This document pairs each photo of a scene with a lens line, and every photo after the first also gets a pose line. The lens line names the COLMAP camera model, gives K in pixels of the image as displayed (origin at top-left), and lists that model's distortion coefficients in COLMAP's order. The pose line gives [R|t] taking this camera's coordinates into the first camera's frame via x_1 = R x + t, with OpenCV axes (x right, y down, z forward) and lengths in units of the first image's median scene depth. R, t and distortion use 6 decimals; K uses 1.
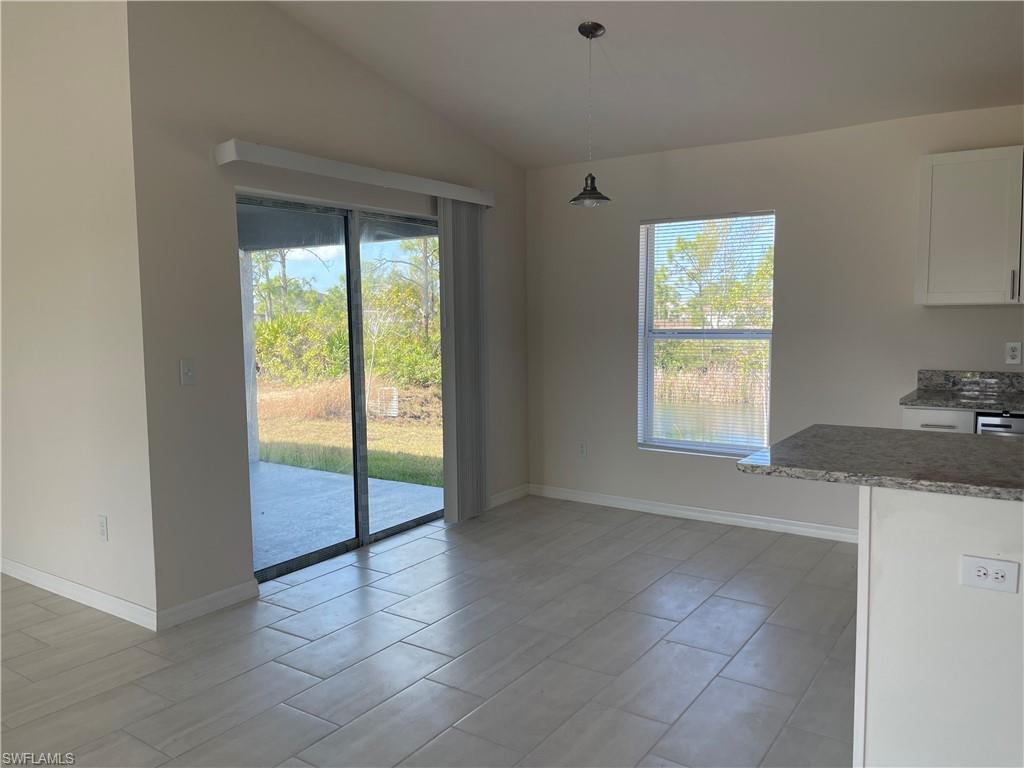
lens RADIAL K [[777.0, 0, 516.7], [0, 777.0, 382.6], [0, 0, 1]] dist [0.033461, -0.005505]
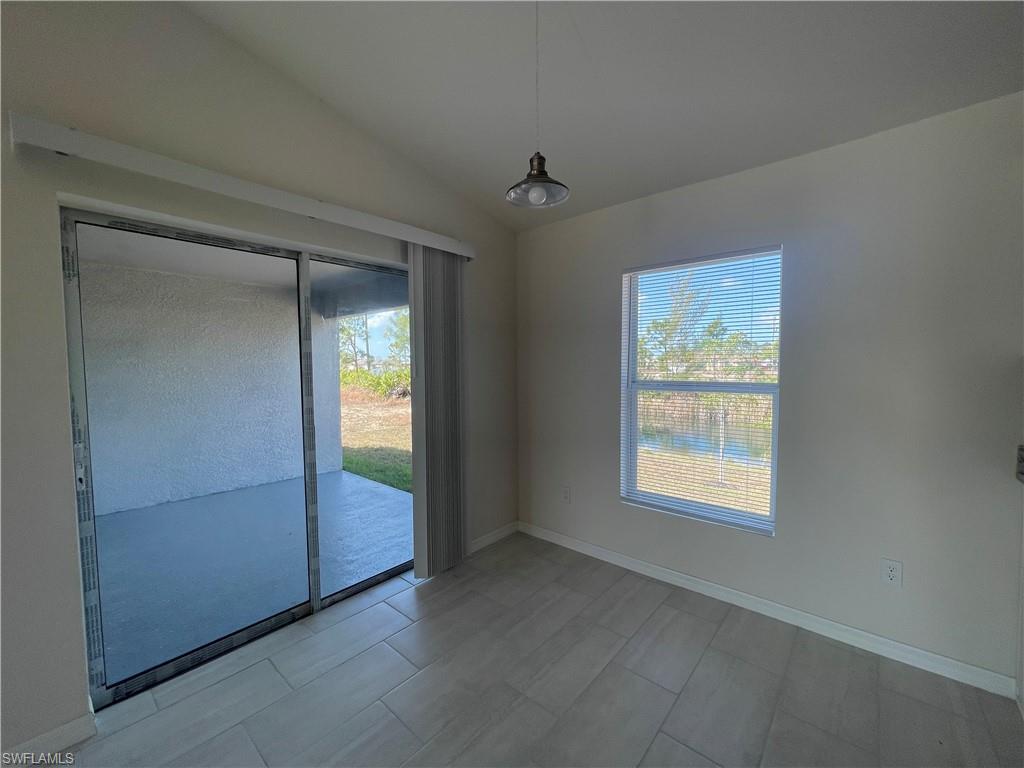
lens RADIAL K [[413.0, 0, 507.2], [0, 413.0, 383.1], [0, 0, 1]] dist [-0.001678, 0.000006]
pose [[0.991157, 0.009942, -0.132324, 0.092812], [-0.015497, 0.999038, -0.041018, -0.046247], [0.131789, 0.042706, 0.990357, 0.522615]]
